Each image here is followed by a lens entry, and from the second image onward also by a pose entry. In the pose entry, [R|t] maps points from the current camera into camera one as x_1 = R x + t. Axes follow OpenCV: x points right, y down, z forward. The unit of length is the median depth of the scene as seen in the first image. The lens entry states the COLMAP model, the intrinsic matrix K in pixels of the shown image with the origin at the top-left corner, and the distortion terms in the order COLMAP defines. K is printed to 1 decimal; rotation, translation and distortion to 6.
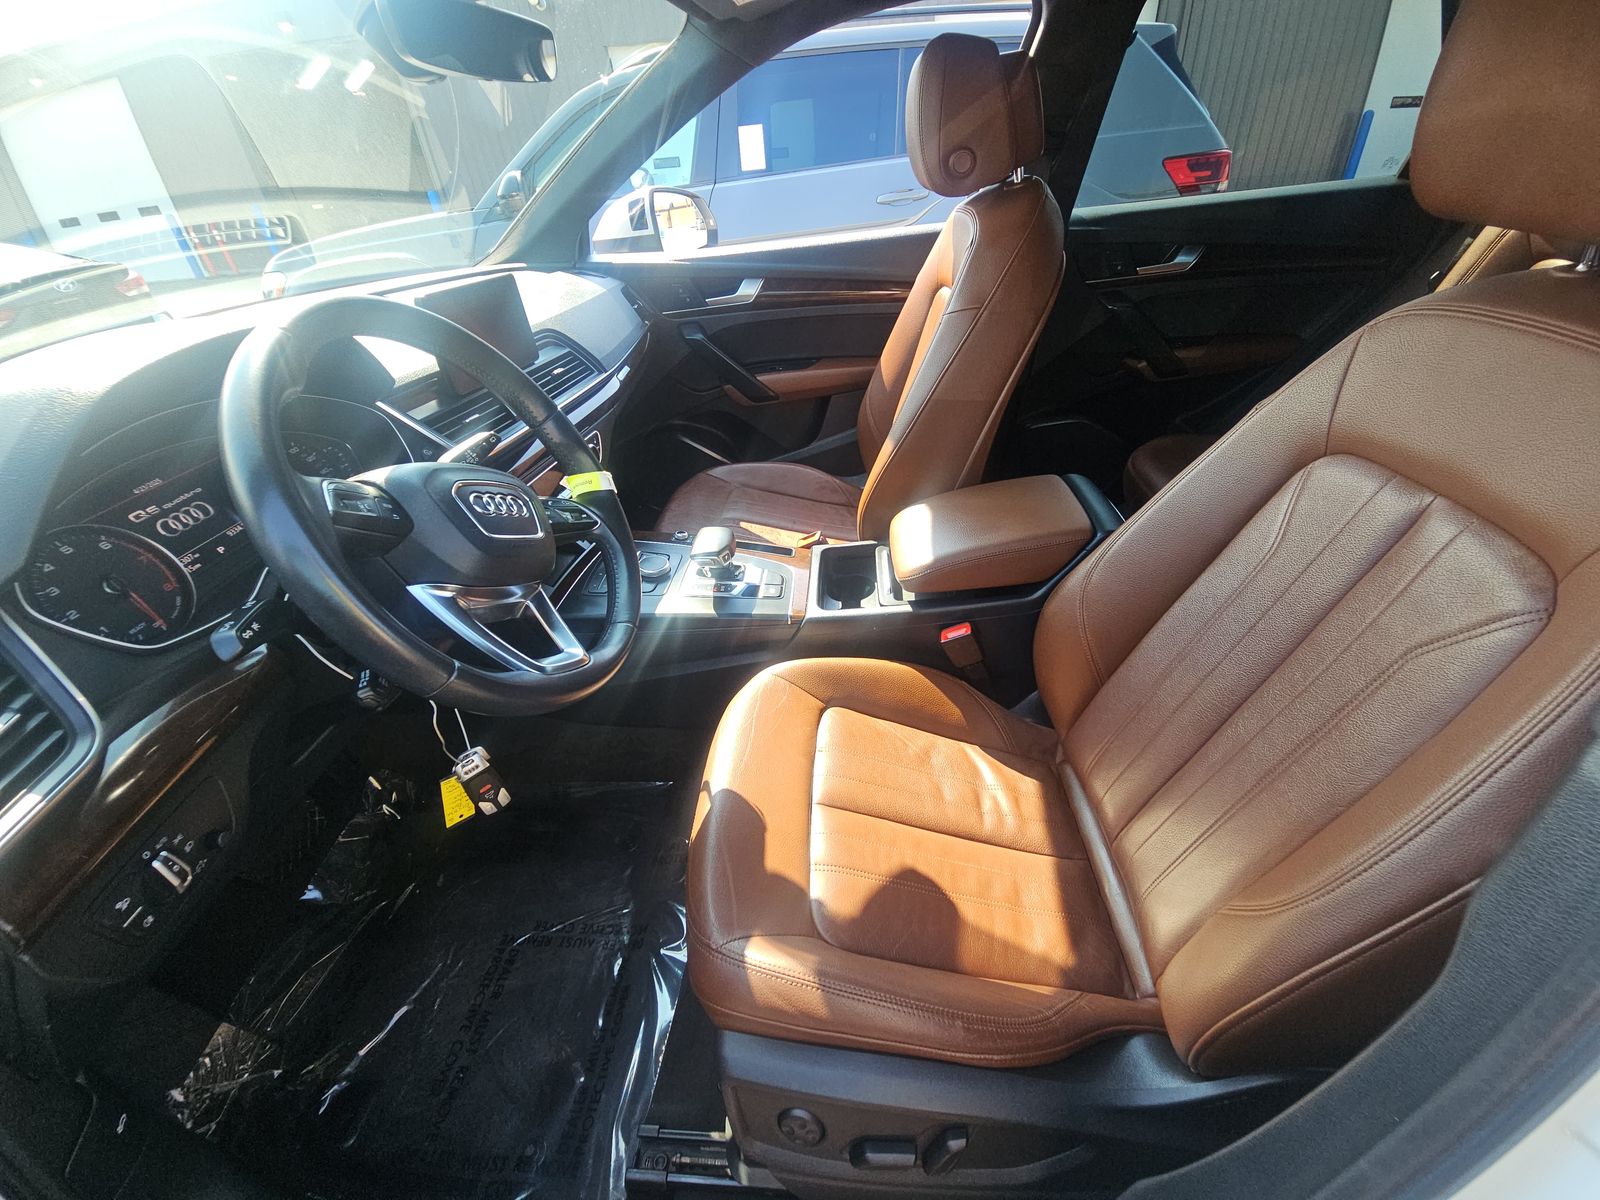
lens RADIAL K [[649.1, 0, 807.5], [0, 649.1, 587.7], [0, 0, 1]] dist [0.000931, -0.000080]
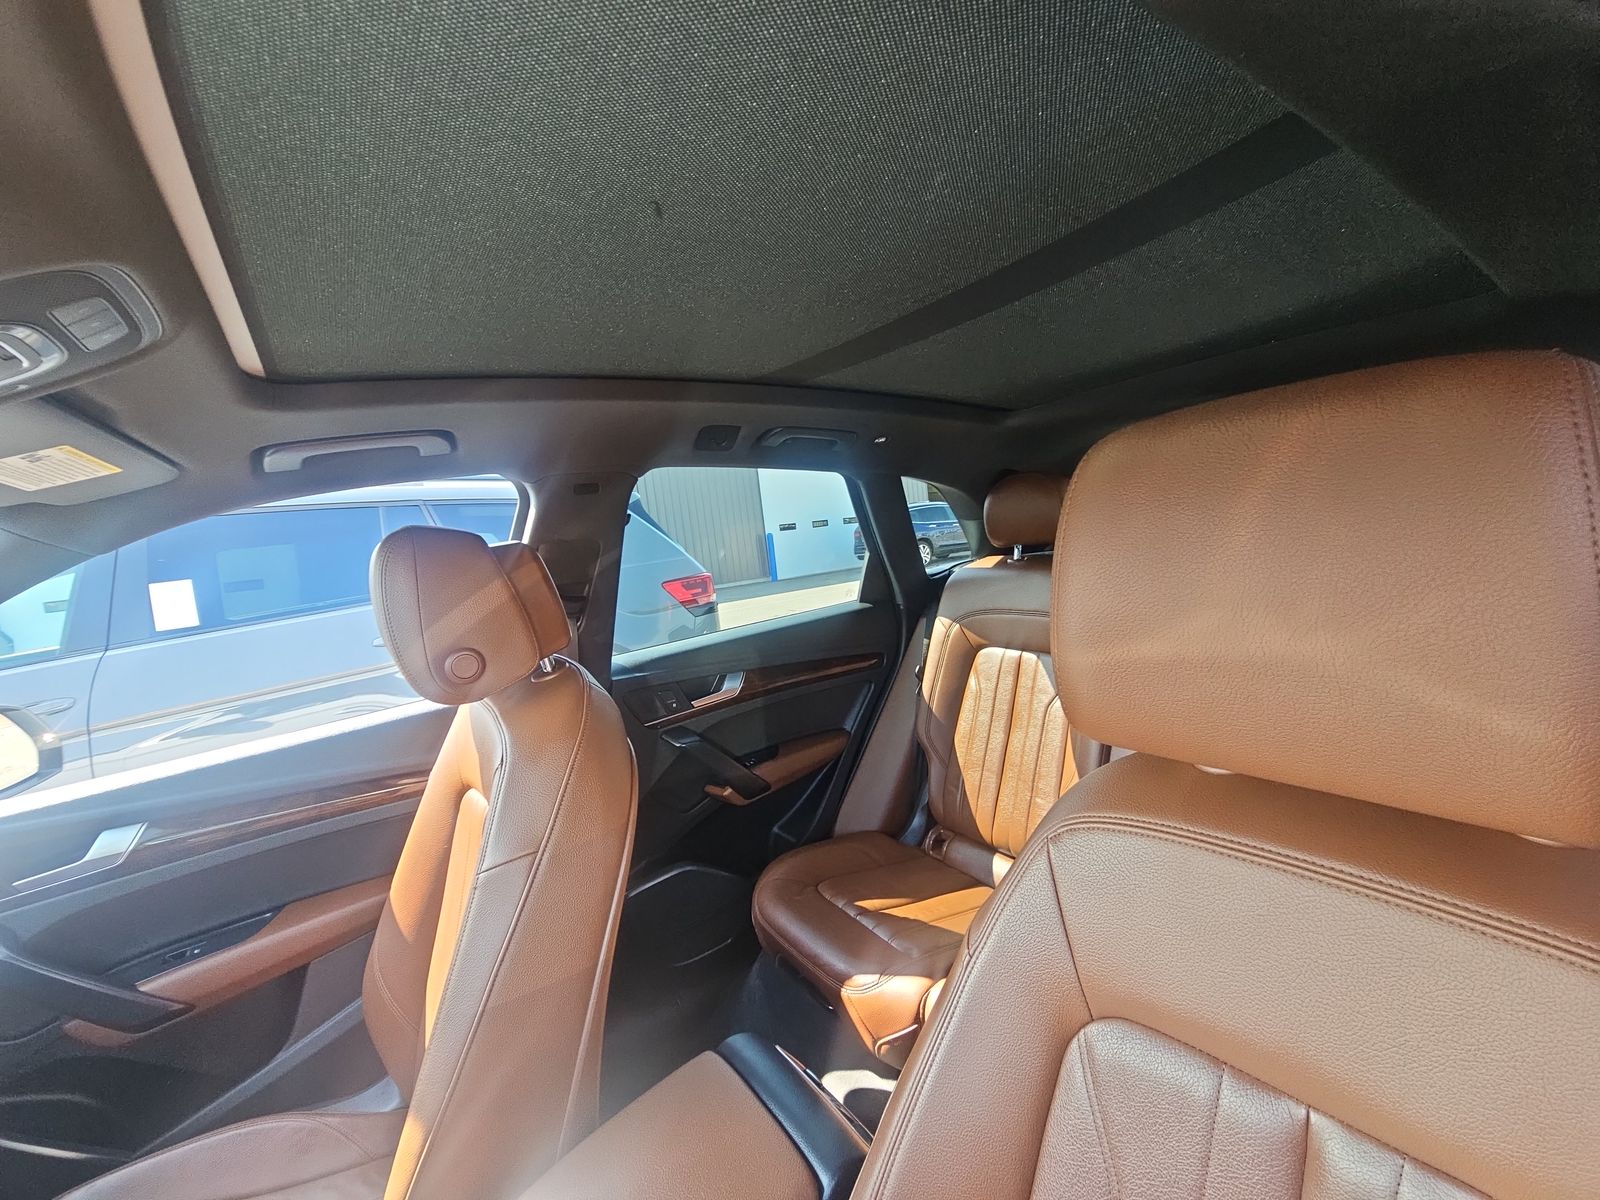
lens RADIAL K [[649.1, 0, 806.3], [0, 649.1, 589.2], [0, 0, 1]] dist [0.000931, -0.000080]
pose [[0.779471, -0.082637, 0.620964, 0.056579], [0.395785, 0.833321, -0.385916, -0.181847], [-0.485571, 0.546578, 0.682256, 0.163731]]
